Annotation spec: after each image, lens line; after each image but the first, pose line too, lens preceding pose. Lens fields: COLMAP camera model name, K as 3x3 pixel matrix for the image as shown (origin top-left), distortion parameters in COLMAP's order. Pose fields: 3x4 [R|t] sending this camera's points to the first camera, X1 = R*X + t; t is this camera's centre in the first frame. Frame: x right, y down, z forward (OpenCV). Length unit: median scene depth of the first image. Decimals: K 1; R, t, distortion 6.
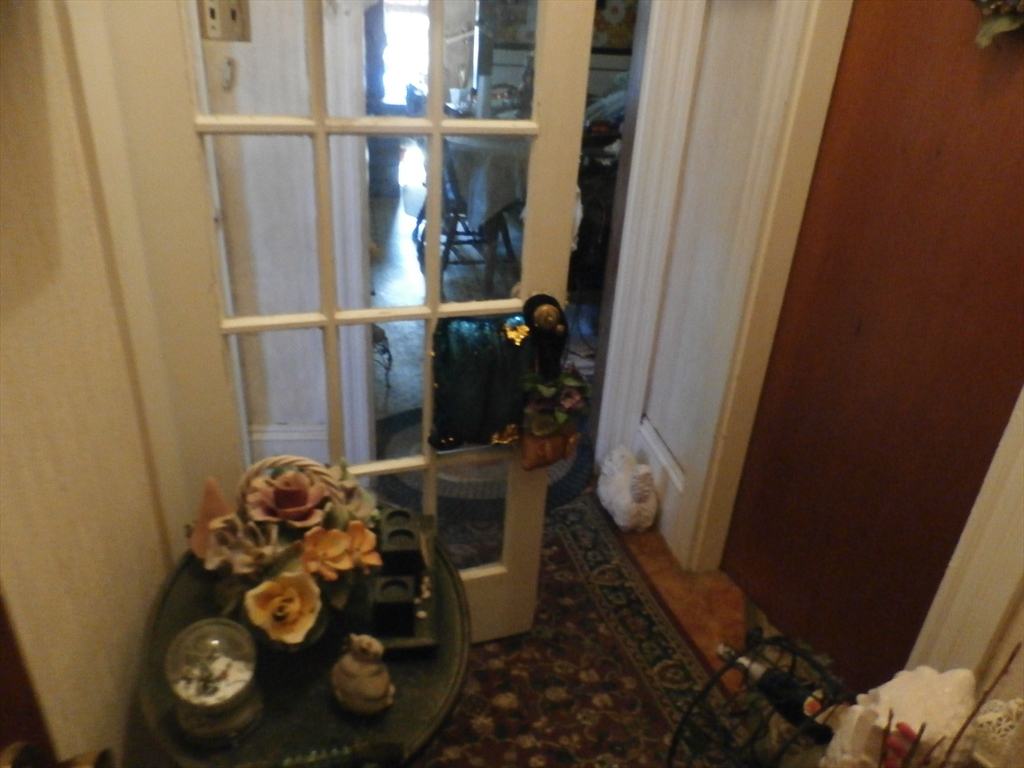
lens RADIAL K [[744.8, 0, 510.9], [0, 744.8, 399.5], [0, 0, 1]] dist [-0.035112, 0.001050]
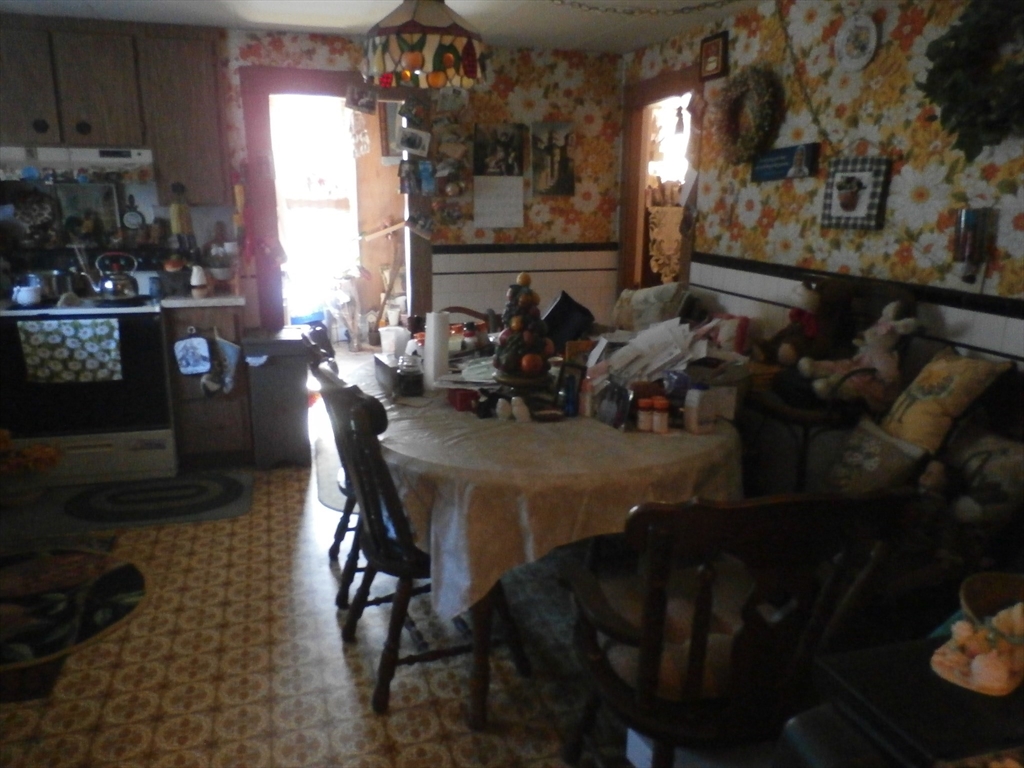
lens RADIAL K [[744.8, 0, 510.9], [0, 744.8, 399.5], [0, 0, 1]] dist [-0.035112, 0.001050]
pose [[0.992613, -0.073876, 0.096239, -0.027457], [0.092750, 0.973423, -0.209391, -0.172003], [-0.078212, 0.216770, 0.973085, 0.307038]]
